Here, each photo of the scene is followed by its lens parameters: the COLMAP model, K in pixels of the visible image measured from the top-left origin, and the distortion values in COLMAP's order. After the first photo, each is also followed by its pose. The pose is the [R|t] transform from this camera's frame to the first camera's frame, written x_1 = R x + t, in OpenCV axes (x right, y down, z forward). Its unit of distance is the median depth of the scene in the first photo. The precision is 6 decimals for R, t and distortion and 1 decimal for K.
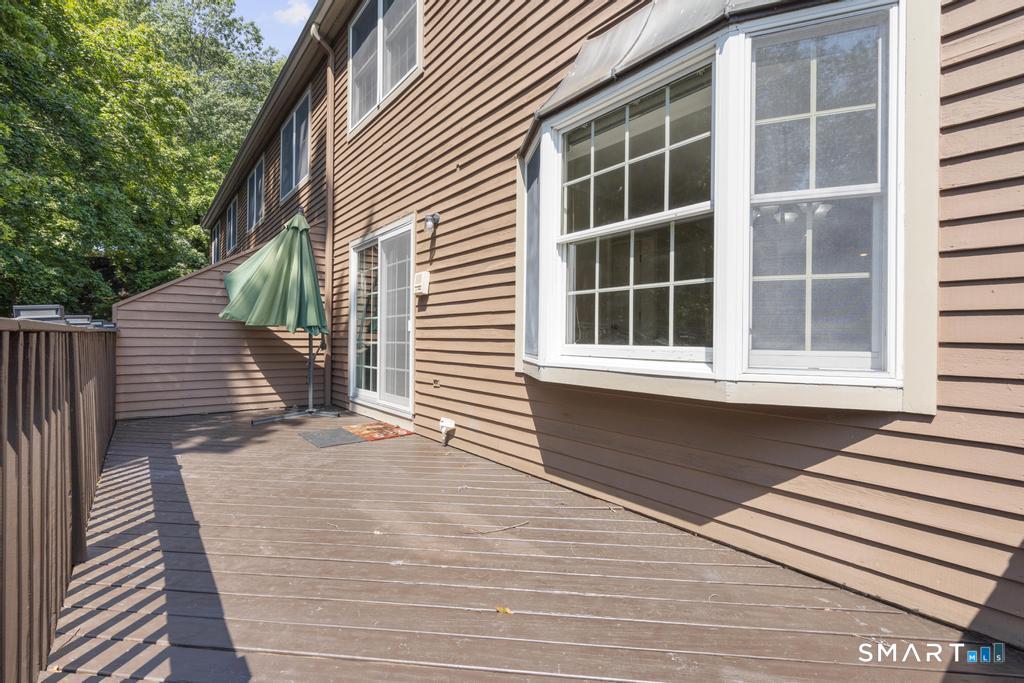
lens RADIAL K [[463.8, 0, 507.5], [0, 463.8, 340.2], [0, 0, 1]] dist [-0.004322, 0.001111]
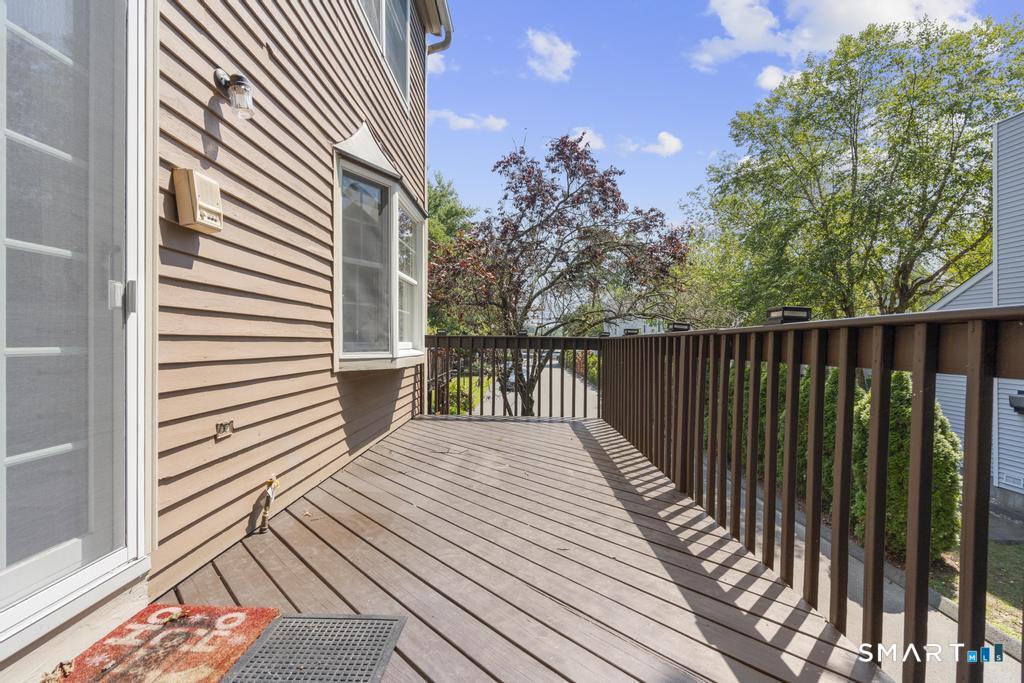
lens RADIAL K [[463.8, 0, 510.1], [0, 463.8, 345.9], [0, 0, 1]] dist [-0.004322, 0.001111]
pose [[-0.782758, -0.009207, 0.622258, -0.683566], [-0.002607, 0.999930, 0.011517, -0.000046], [-0.622321, 0.007393, -0.782728, 1.199347]]
